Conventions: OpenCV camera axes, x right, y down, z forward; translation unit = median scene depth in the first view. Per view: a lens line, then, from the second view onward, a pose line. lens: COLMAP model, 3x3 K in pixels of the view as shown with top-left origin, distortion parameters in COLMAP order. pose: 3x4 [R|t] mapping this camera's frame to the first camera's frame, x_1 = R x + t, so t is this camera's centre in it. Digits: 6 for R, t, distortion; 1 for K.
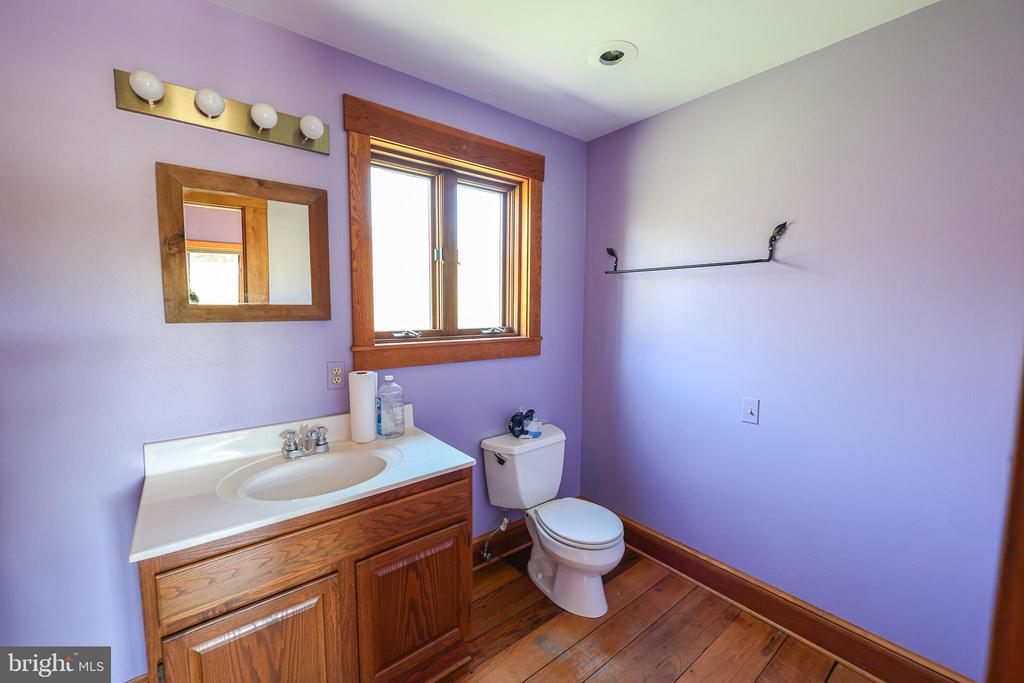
lens RADIAL K [[414.1, 0, 512.0], [0, 414.1, 341.5], [0, 0, 1]] dist [-0.000706, -0.000126]
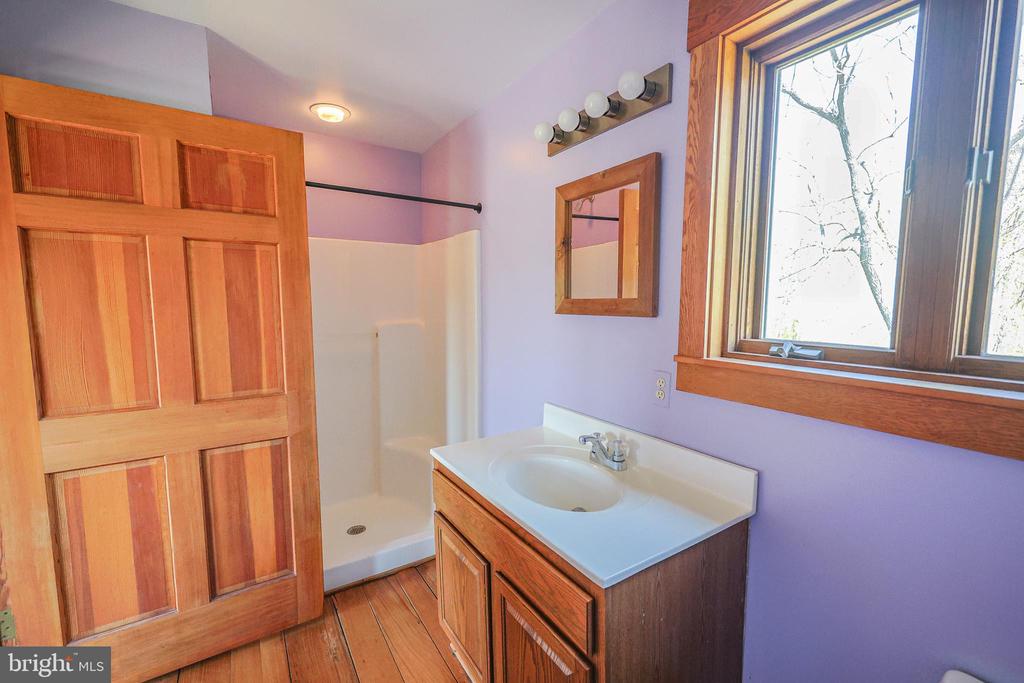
lens RADIAL K [[426.8, 0, 511.0], [0, 426.8, 346.2], [0, 0, 1]] dist [-0.002504, -0.000144]
pose [[-0.104155, 0.090900, -0.990398, 0.416487], [-0.090009, 0.990866, 0.100409, -0.055872], [0.990480, 0.099603, -0.095022, 0.839834]]
